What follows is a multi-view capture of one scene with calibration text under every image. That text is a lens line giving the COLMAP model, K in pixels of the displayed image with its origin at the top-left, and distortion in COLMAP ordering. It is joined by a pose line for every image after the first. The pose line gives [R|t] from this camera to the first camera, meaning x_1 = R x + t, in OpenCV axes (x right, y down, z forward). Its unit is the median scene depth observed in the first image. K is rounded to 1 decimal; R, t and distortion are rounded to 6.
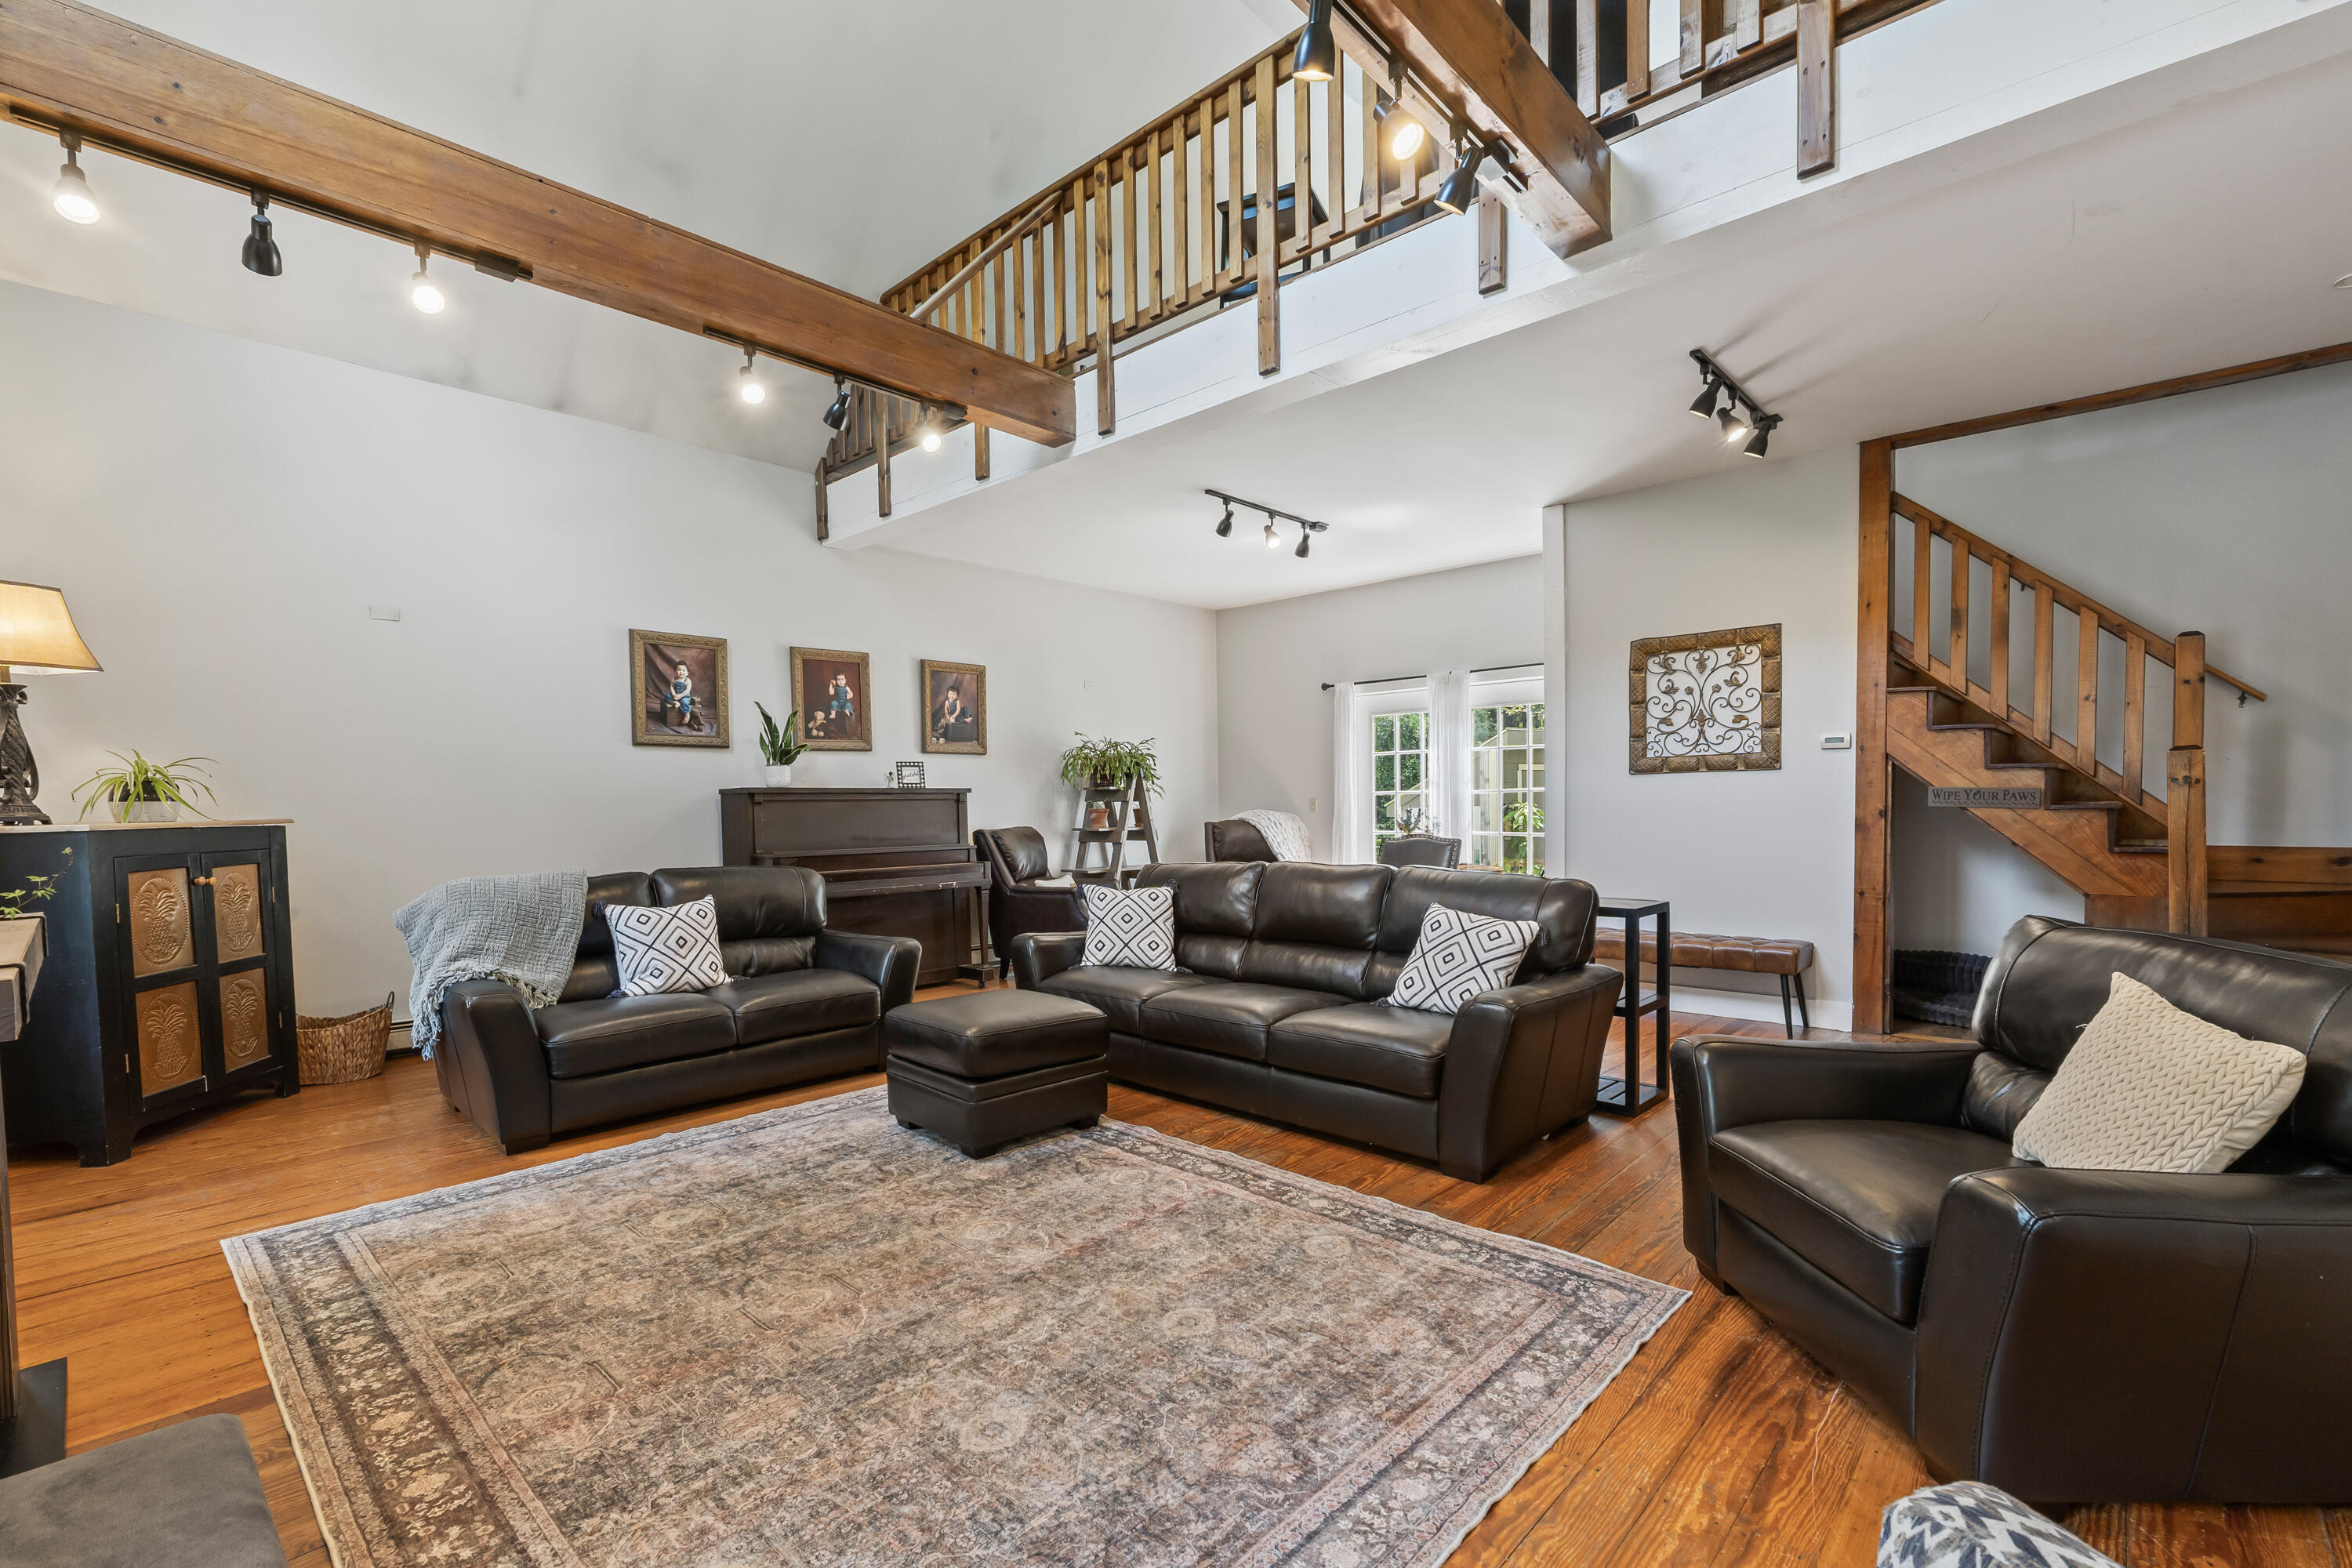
lens RADIAL K [[1045.3, 0, 1167.3], [0, 1045.3, 833.9], [0, 0, 1]] dist [-0.000574, 0.000149]
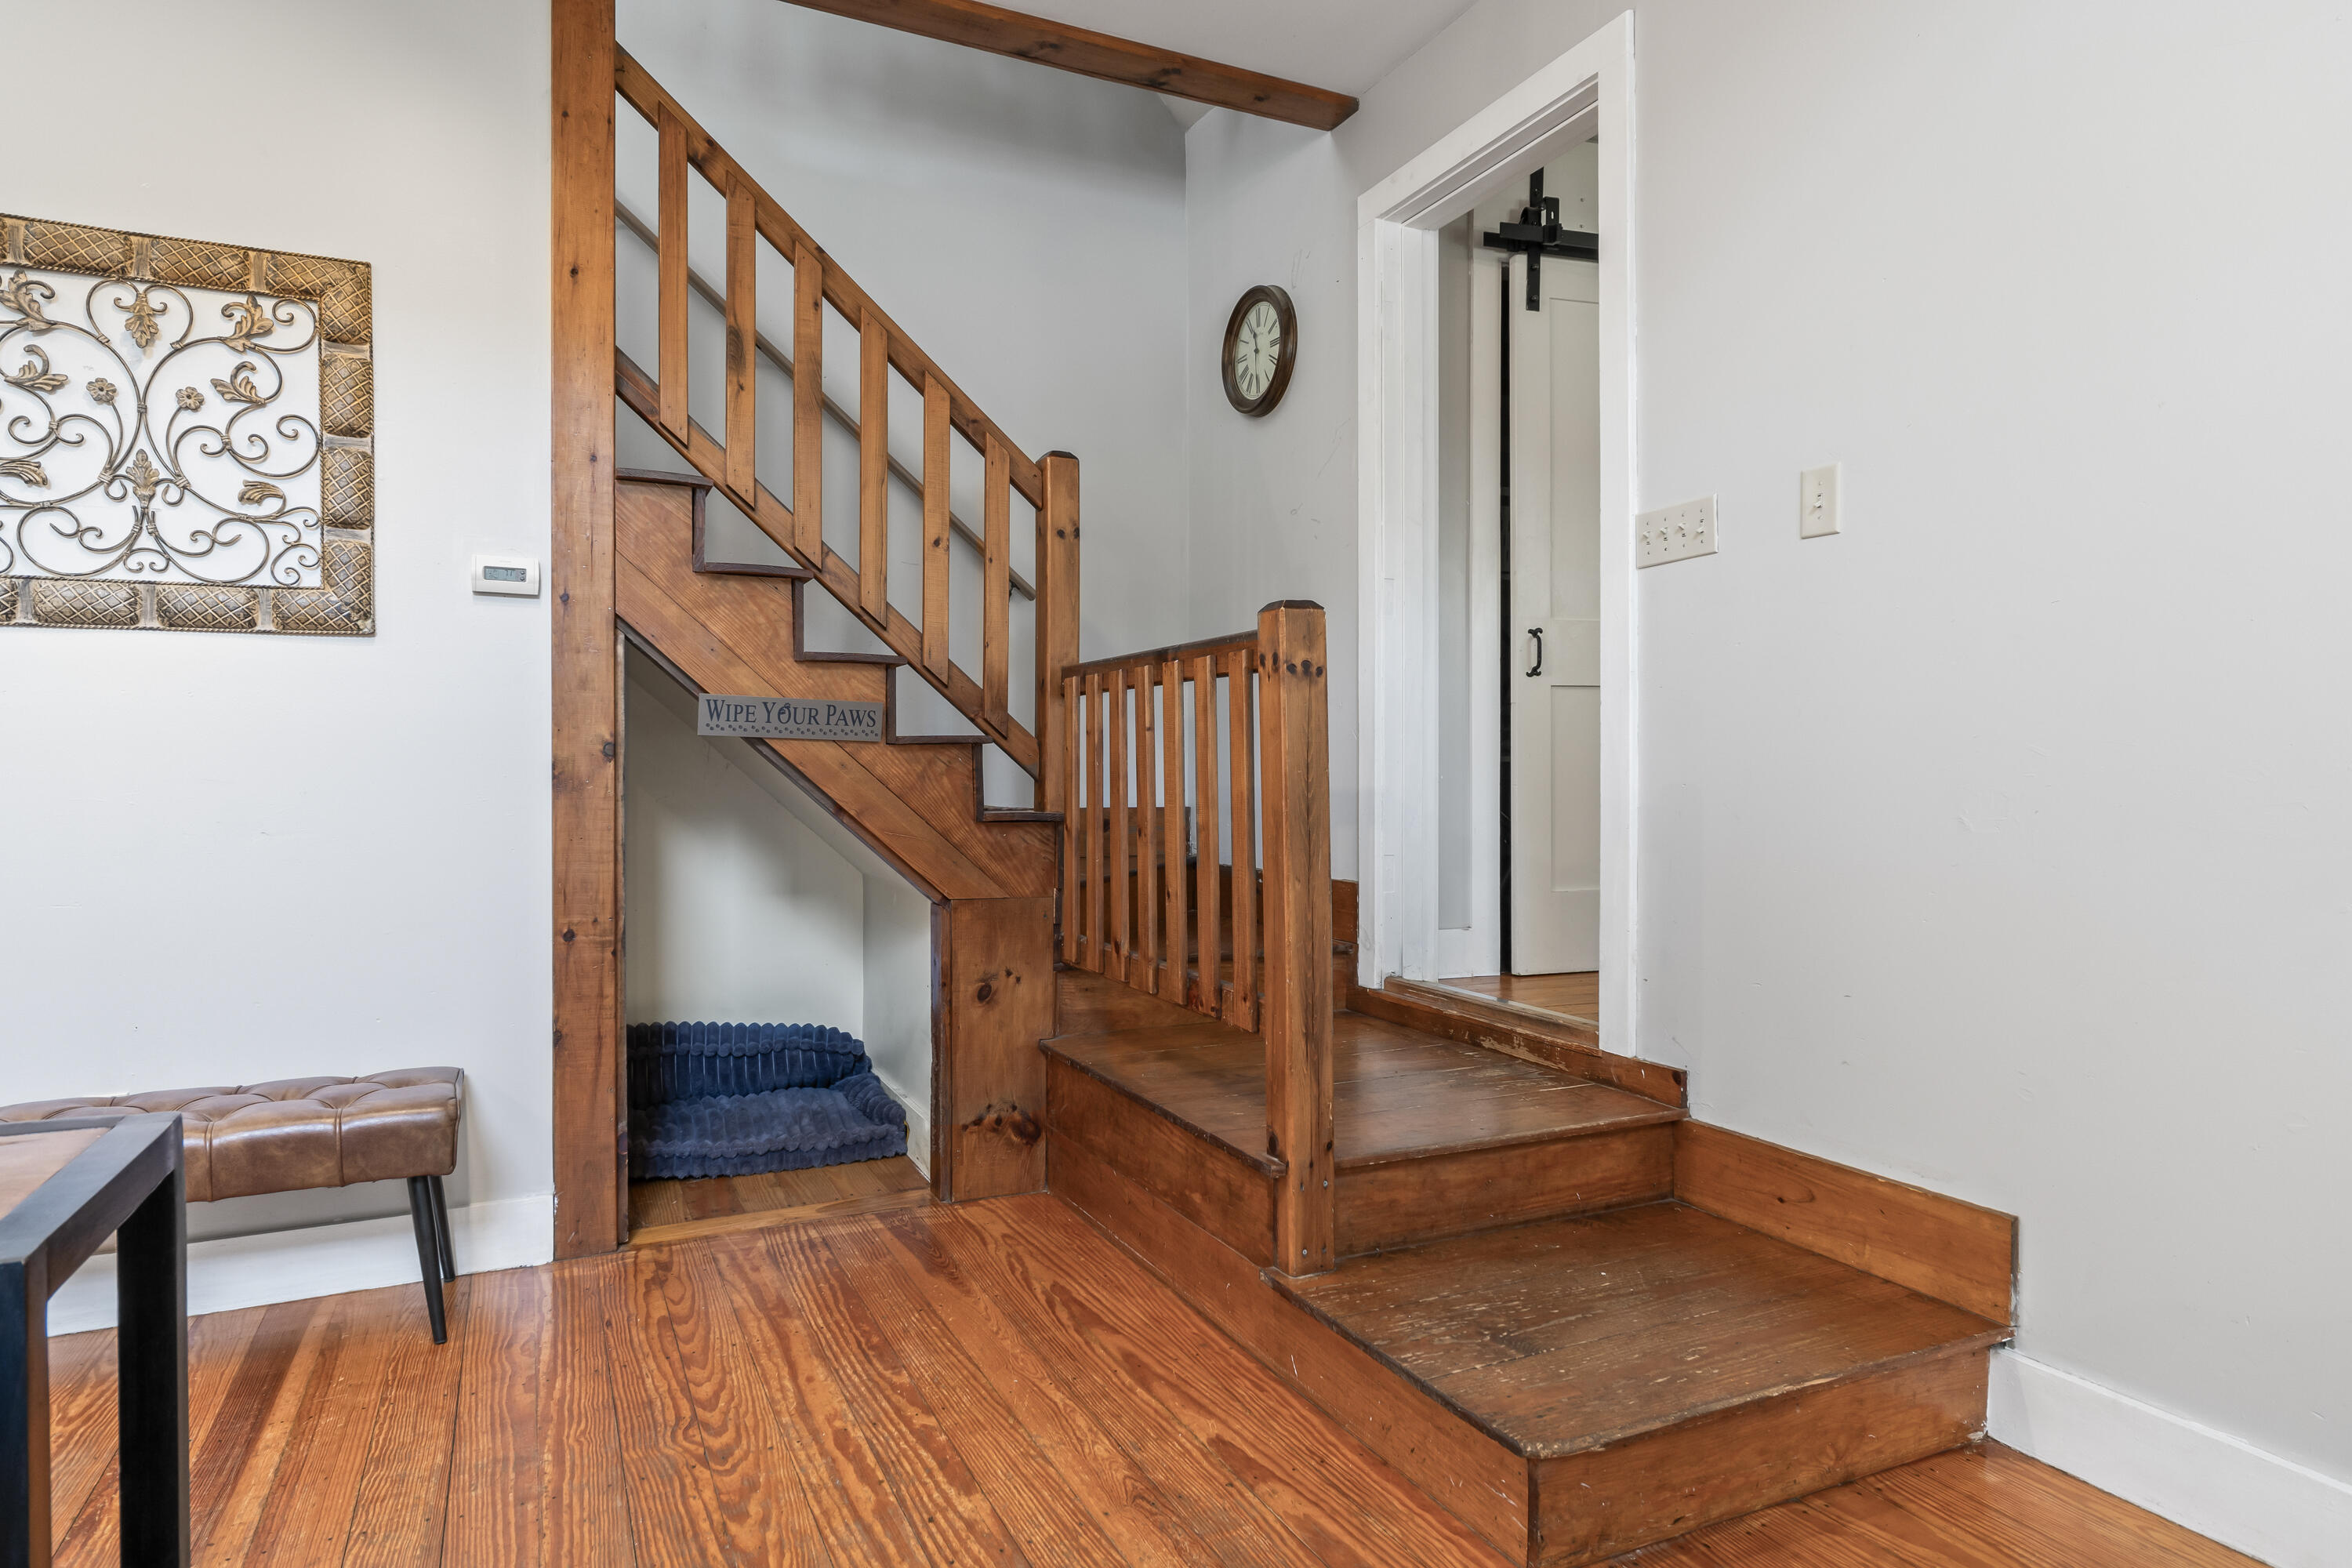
lens RADIAL K [[1345.5, 0, 1176.9], [0, 1345.5, 781.0], [0, 0, 1]] dist [-0.014583, 0.001277]
pose [[0.356301, 0.000738, 0.934371, 0.227187], [0.025200, 0.999628, -0.010399, 0.005095], [-0.934031, 0.027251, 0.356150, 0.544780]]
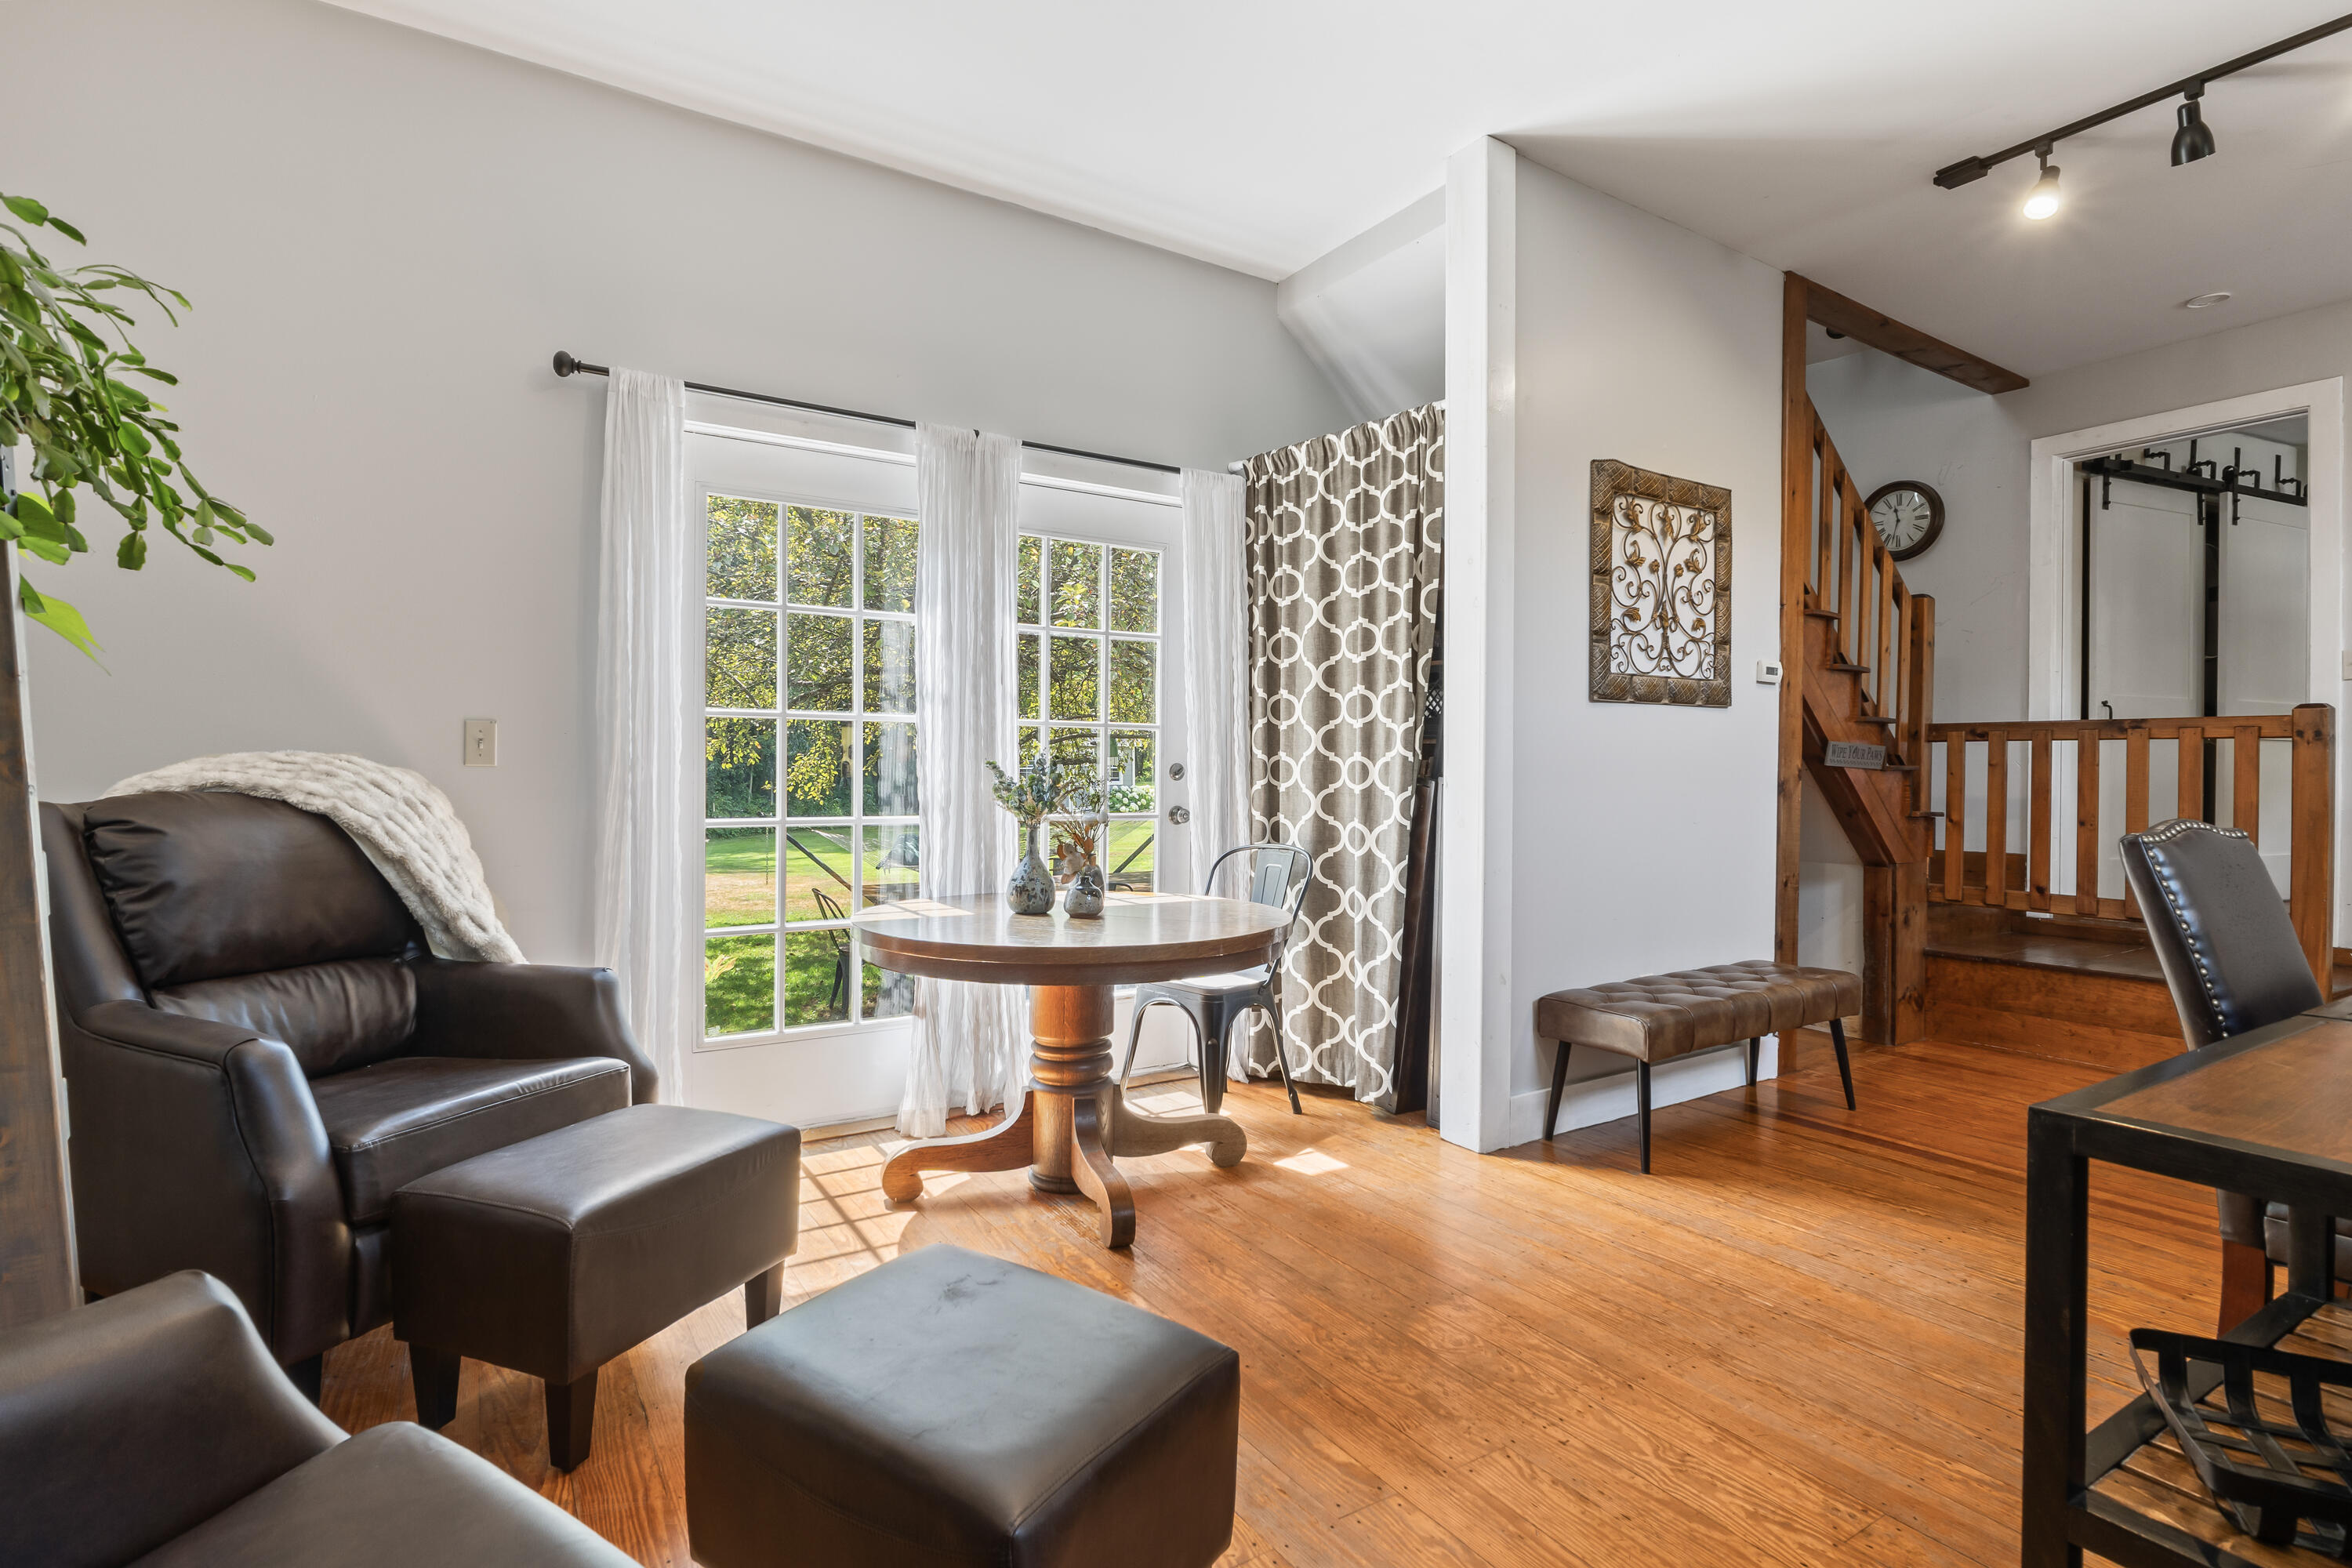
lens RADIAL K [[1138.5, 0, 1171.4], [0, 1138.5, 785.0], [0, 0, 1]] dist [-0.005584, -0.000337]
pose [[0.253008, 0.005023, 0.967451, -0.209206], [0.019313, 0.999761, -0.010241, -0.011847], [-0.967271, 0.021275, 0.252850, 1.167832]]
